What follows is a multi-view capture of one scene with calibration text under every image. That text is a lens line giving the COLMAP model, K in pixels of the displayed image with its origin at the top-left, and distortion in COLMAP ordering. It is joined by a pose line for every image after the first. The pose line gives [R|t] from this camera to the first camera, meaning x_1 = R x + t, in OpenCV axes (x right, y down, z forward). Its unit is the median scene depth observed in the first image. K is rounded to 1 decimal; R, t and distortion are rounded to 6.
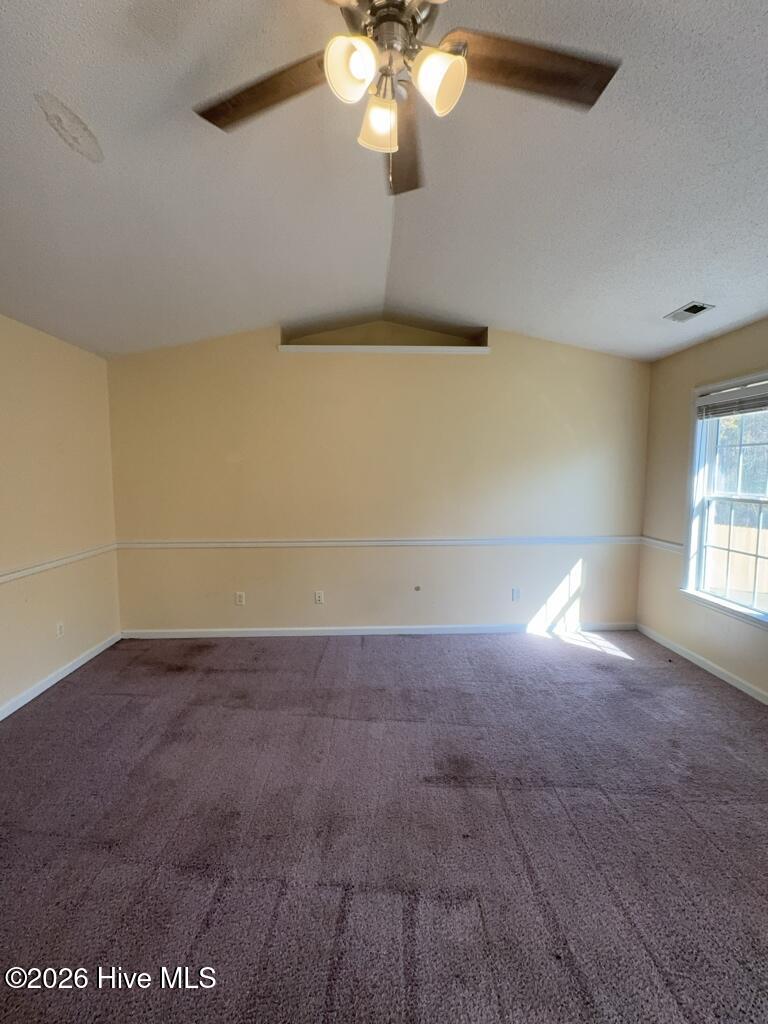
lens RADIAL K [[454.9, 0, 384.0], [0, 454.9, 512.0], [0, 0, 1]] dist [-0.001027, -0.000302]
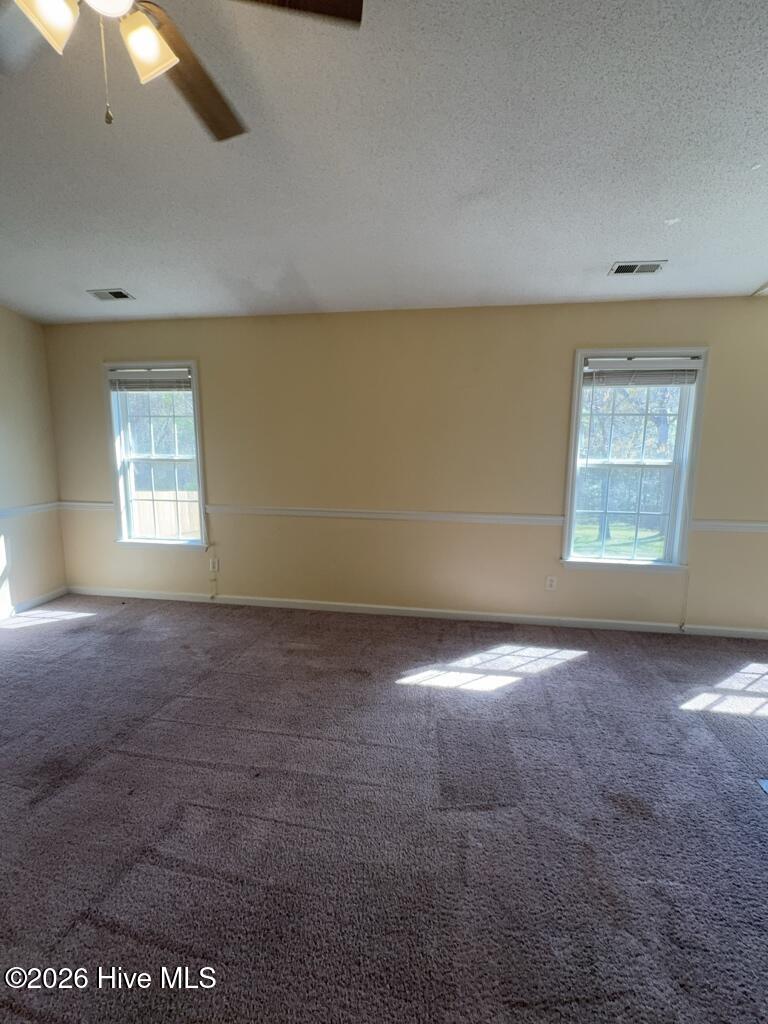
lens RADIAL K [[454.9, 0, 384.0], [0, 454.9, 512.0], [0, 0, 1]] dist [-0.001027, -0.000302]
pose [[0.203128, -0.144602, 0.968416, -0.337984], [0.076548, 0.988353, 0.131523, -0.001084], [-0.976155, 0.047414, 0.211832, 0.110318]]
